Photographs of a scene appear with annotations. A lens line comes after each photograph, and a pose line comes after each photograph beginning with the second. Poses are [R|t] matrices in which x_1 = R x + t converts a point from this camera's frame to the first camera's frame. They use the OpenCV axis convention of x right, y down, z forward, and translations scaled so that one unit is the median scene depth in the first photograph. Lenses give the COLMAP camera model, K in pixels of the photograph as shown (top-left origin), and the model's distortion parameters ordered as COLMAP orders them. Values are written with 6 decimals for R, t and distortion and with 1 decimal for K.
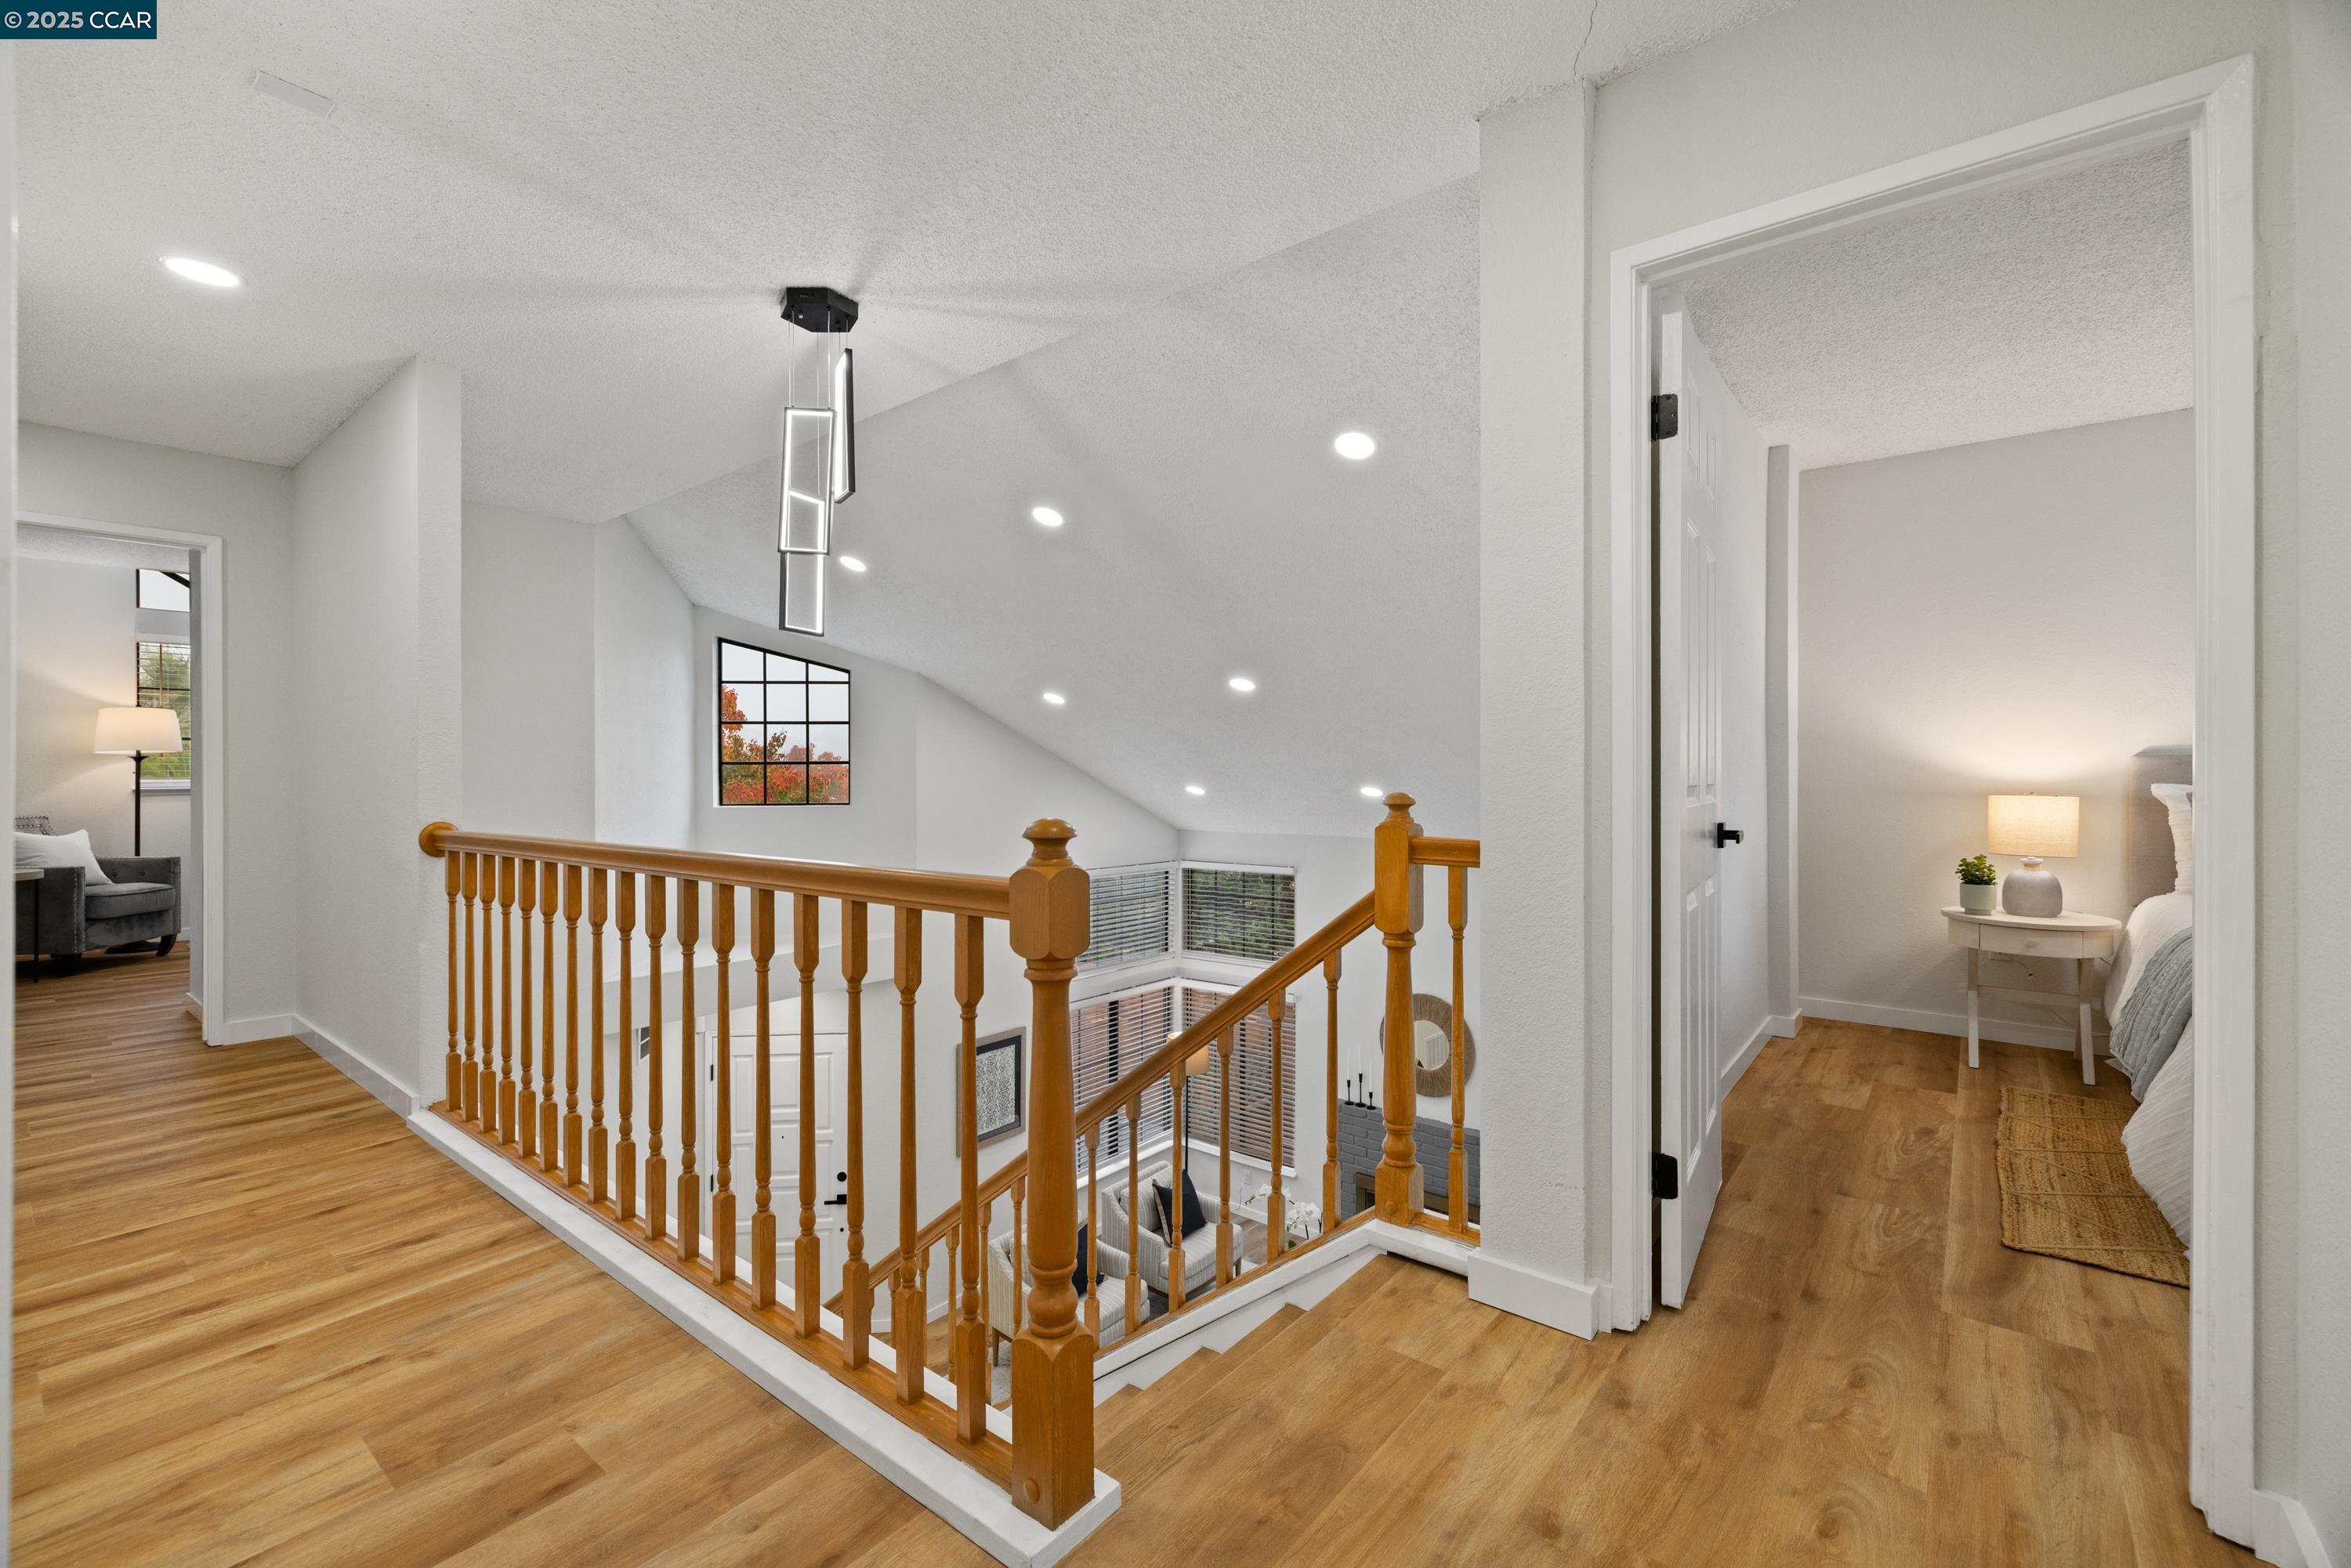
lens RADIAL K [[994.4, 0, 1168.2], [0, 994.4, 780.0], [0, 0, 1]] dist [0.001736, -0.000020]
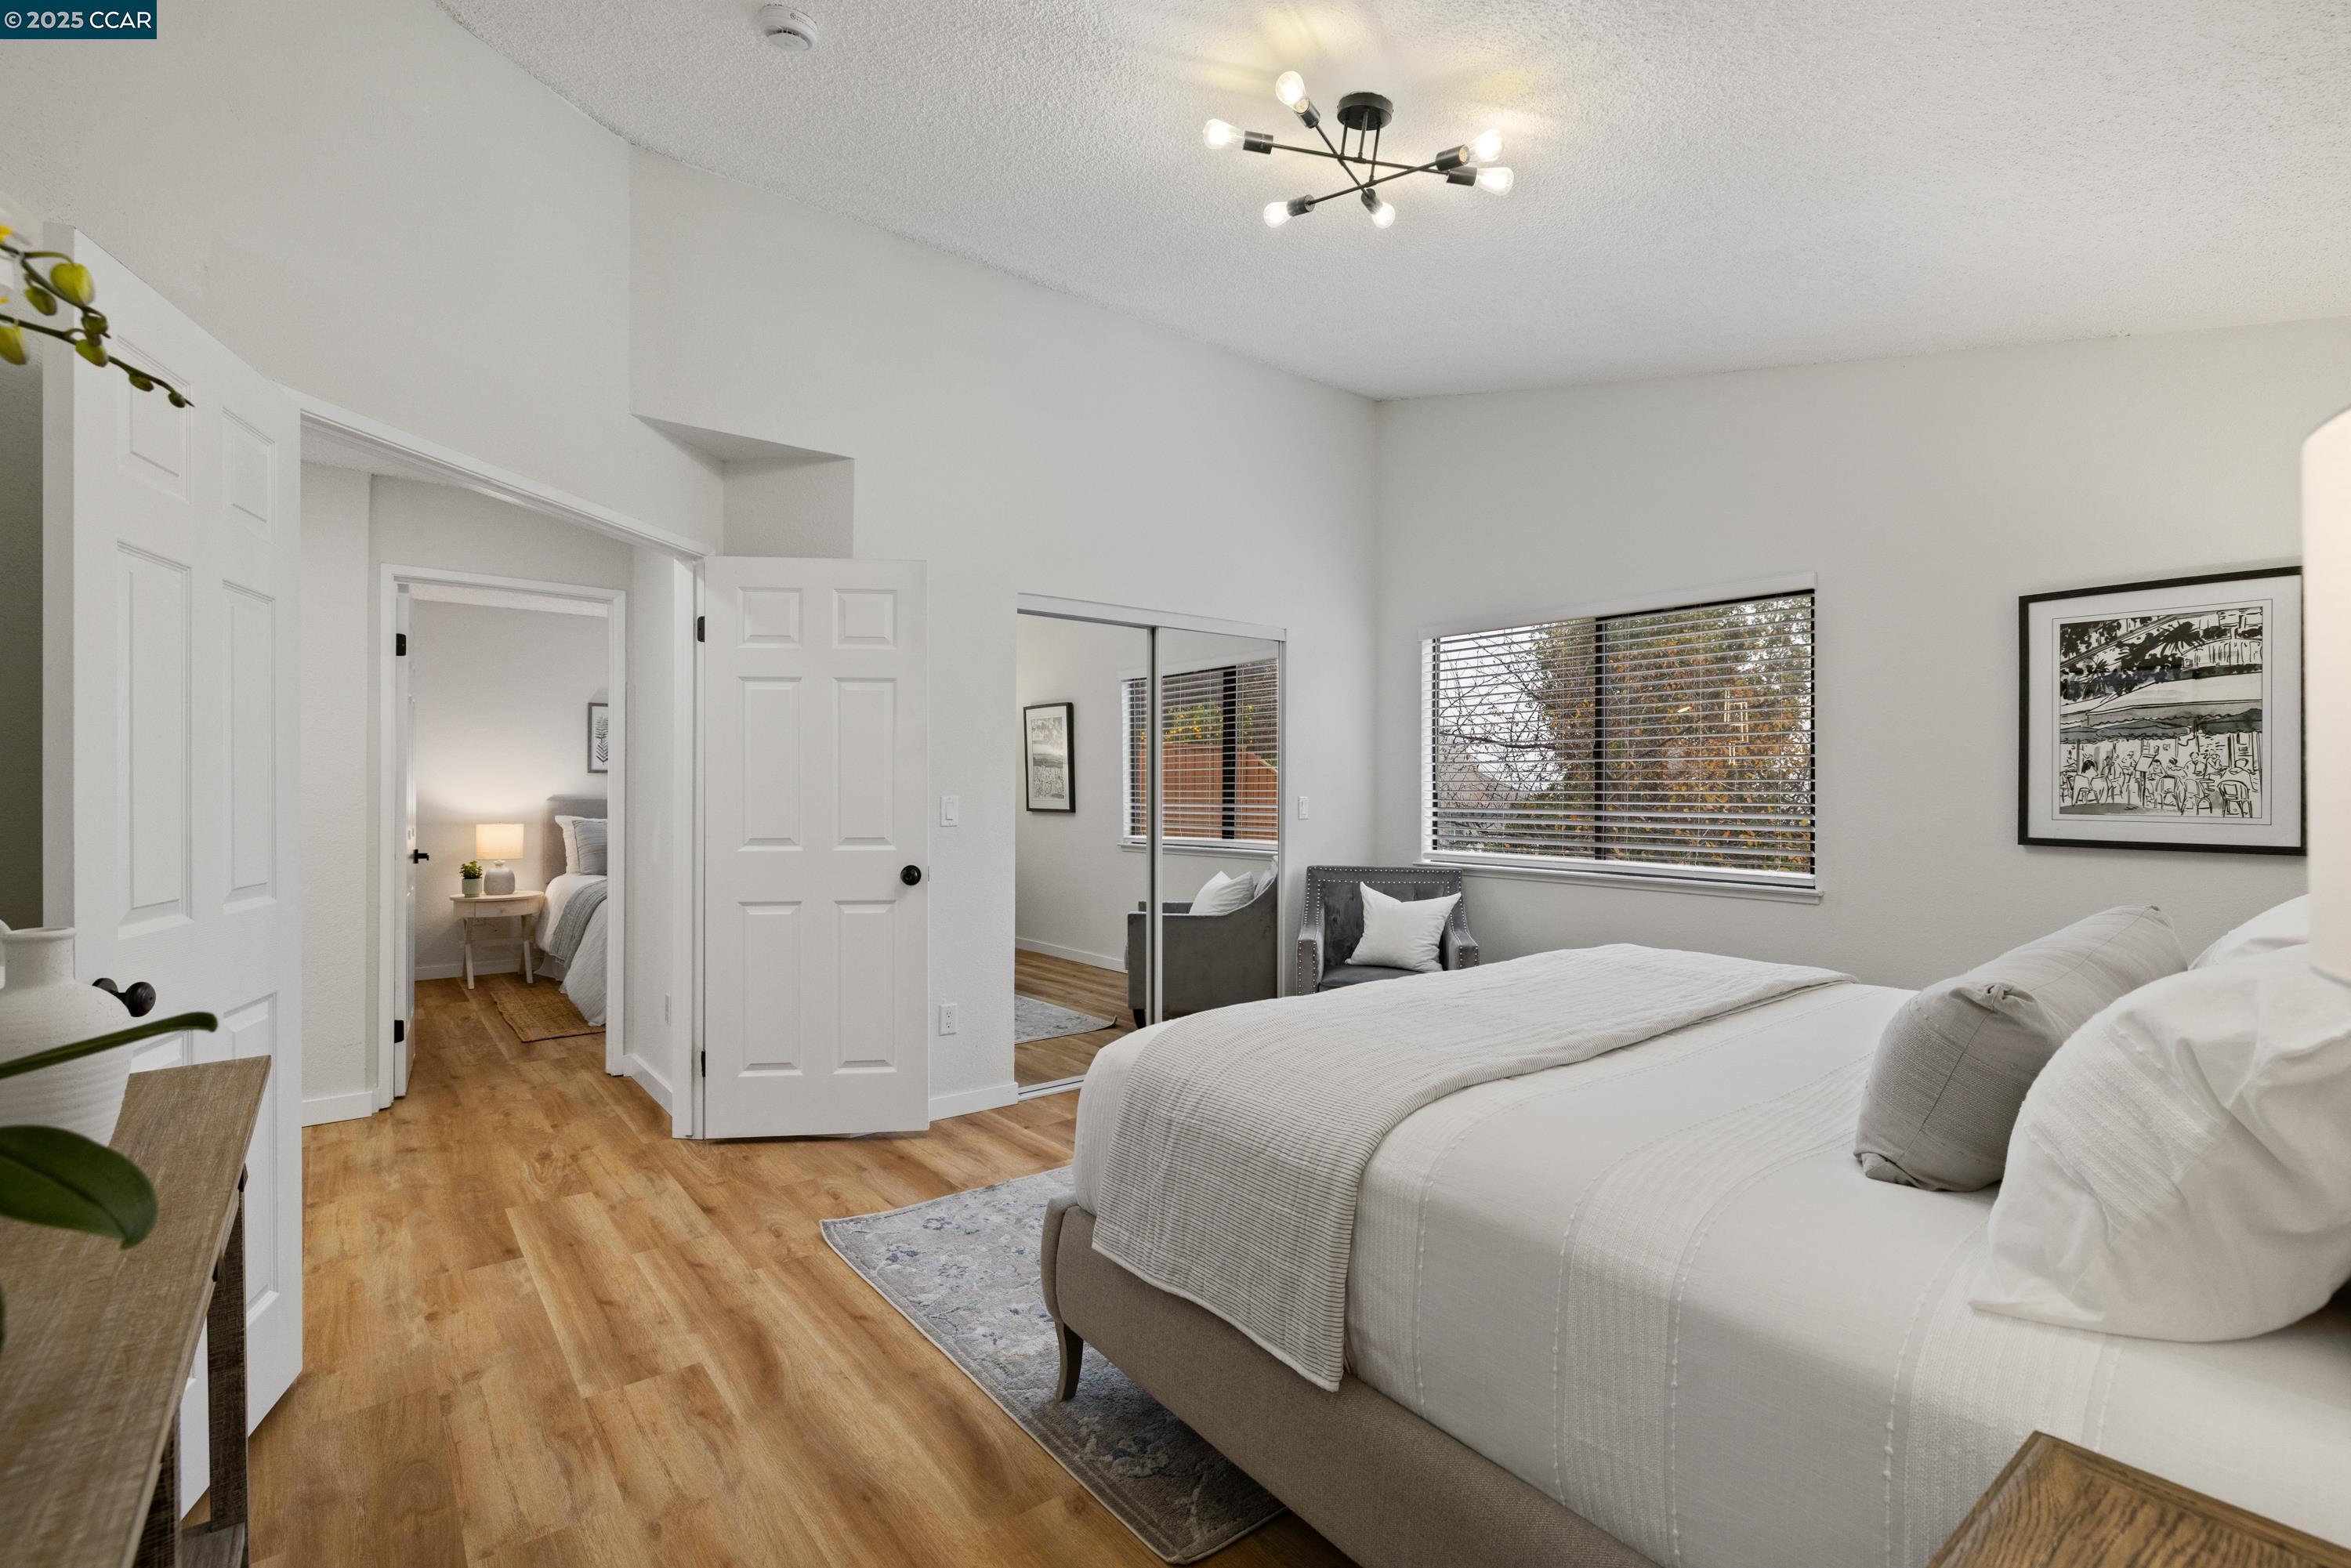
lens RADIAL K [[985.0, 0, 1175.5], [0, 985.0, 784.0], [0, 0, 1]] dist [-0.031559, 0.000581]
pose [[0.177554, 0.007793, 0.984080, -0.574790], [0.006930, 0.999934, -0.009169, -0.030044], [-0.984087, 0.008448, 0.177488, -0.444618]]
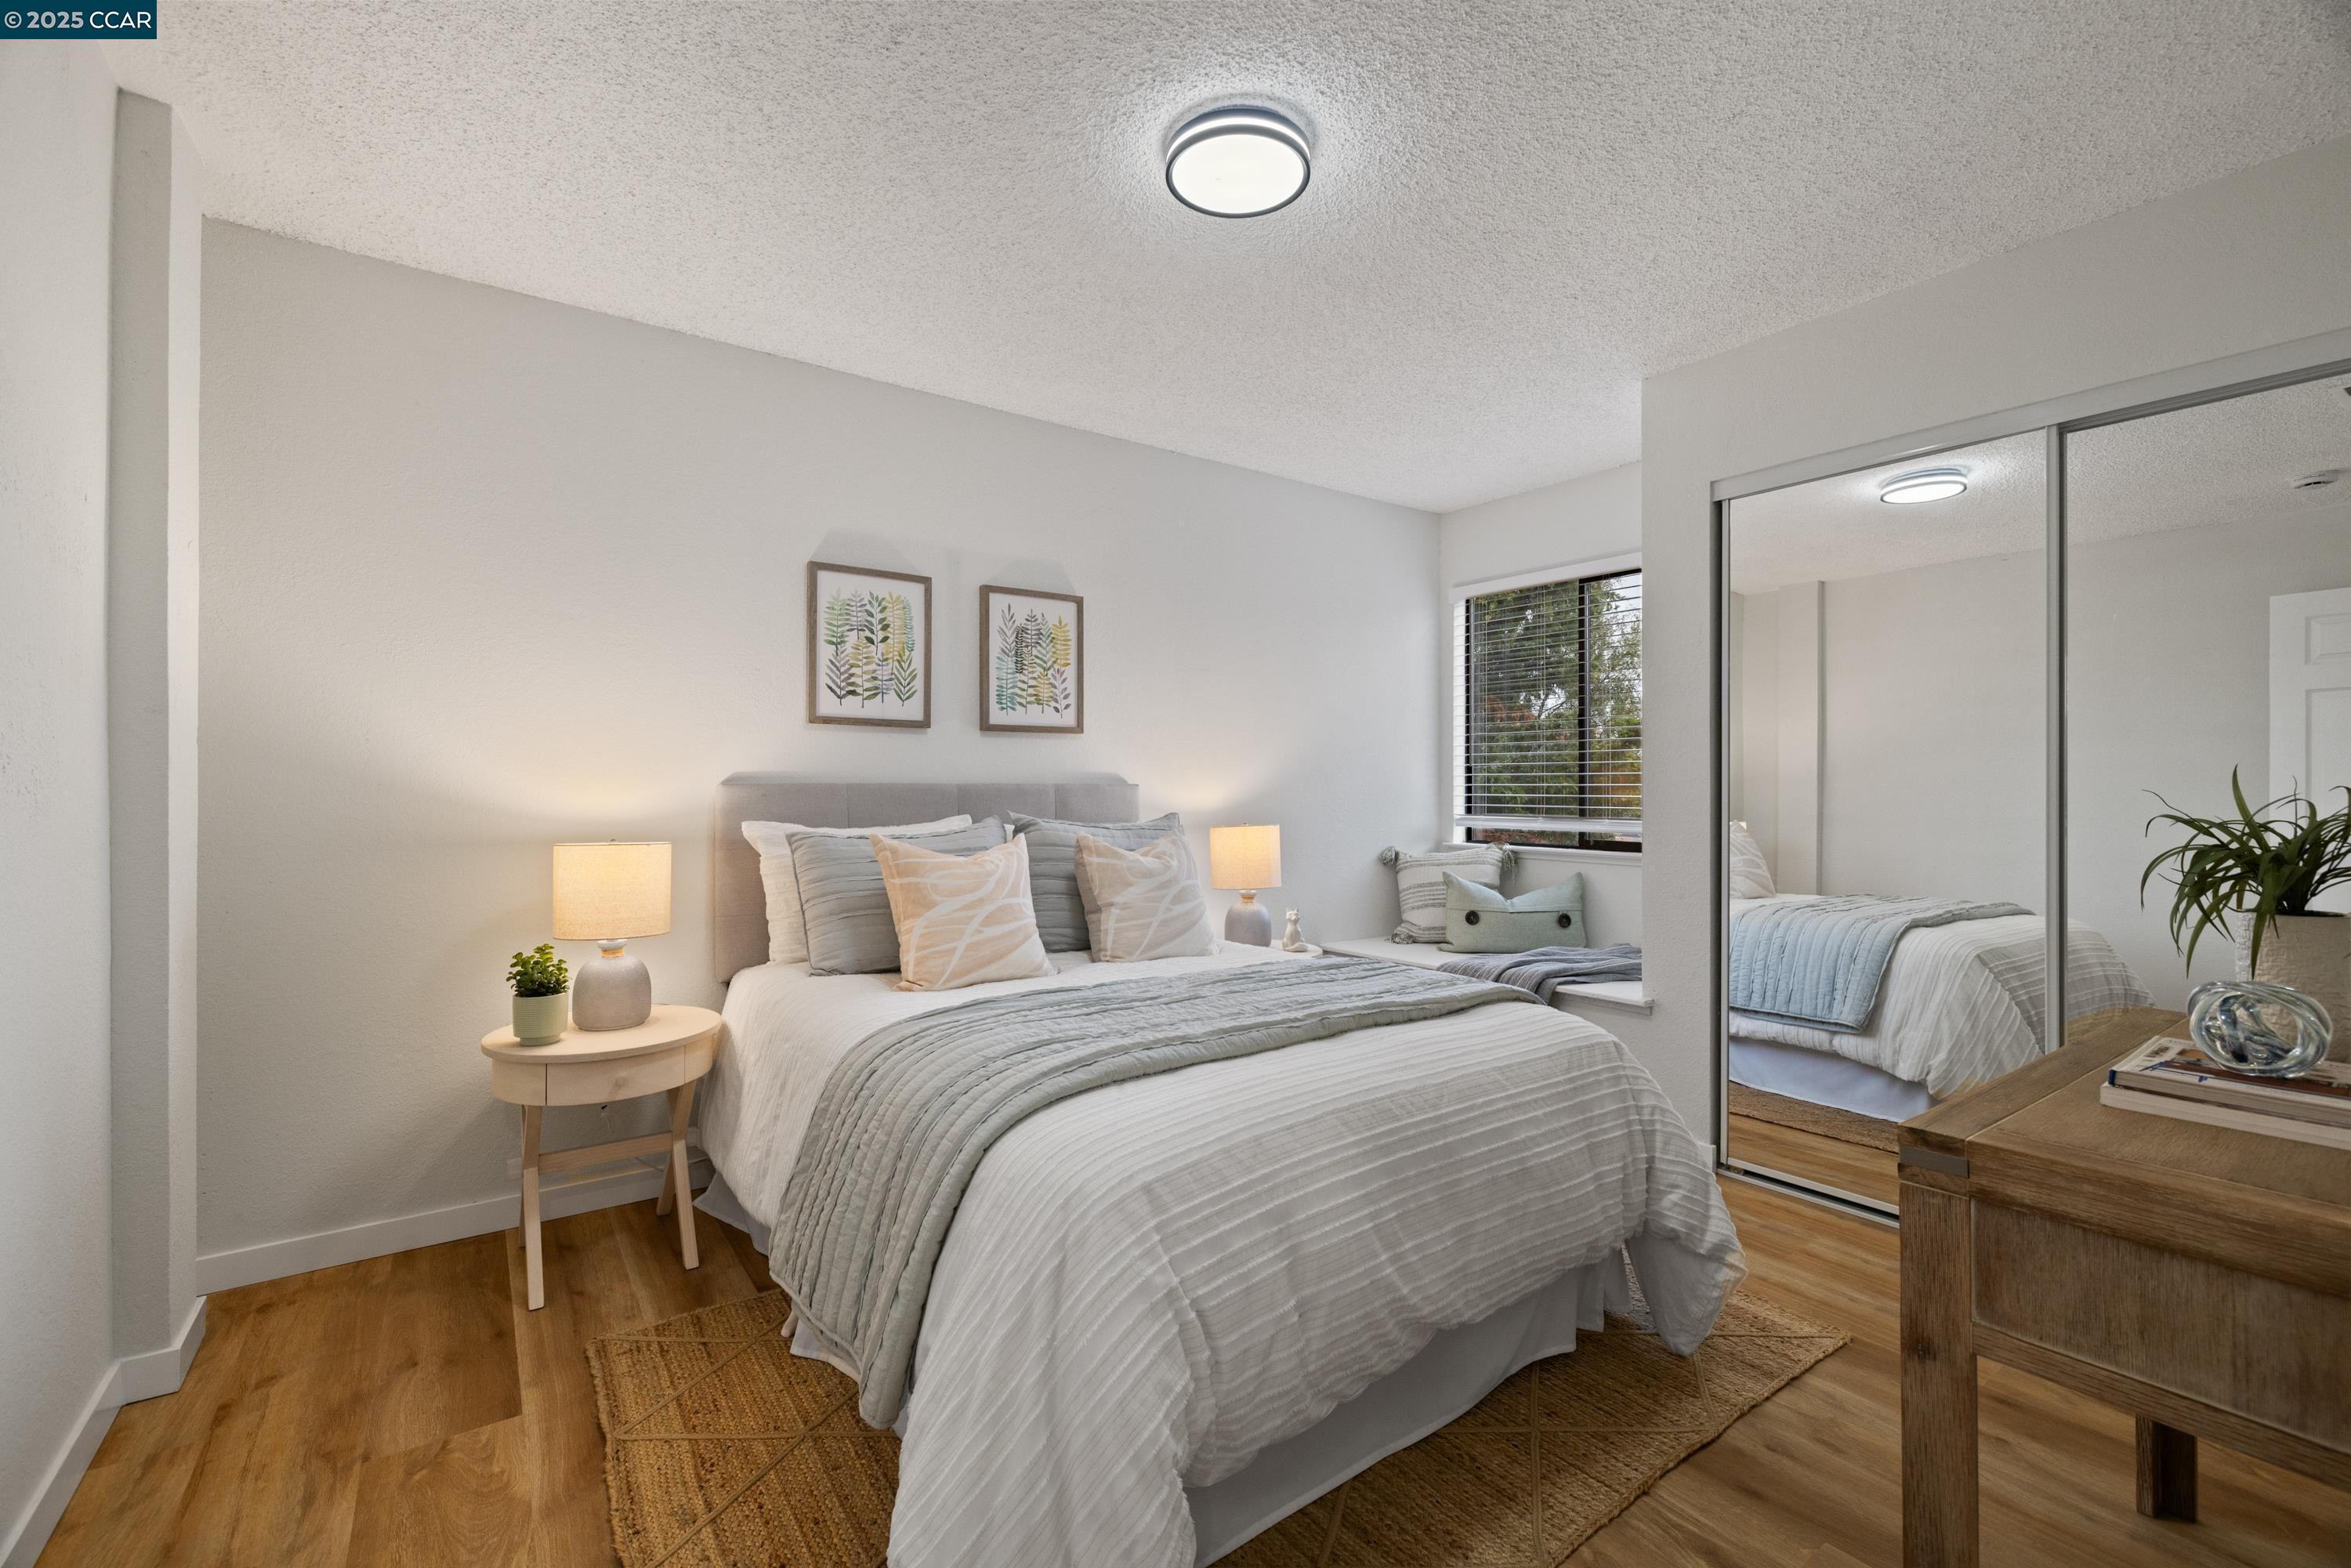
lens RADIAL K [[1006.2, 0, 1175.5], [0, 1006.2, 784.0], [0, 0, 1]] dist [0.002633, -0.000281]
pose [[0.268275, 0.006607, 0.963320, 0.332133], [0.006867, 0.999938, -0.008771, -0.015836], [-0.963318, 0.008968, 0.268213, 0.471809]]
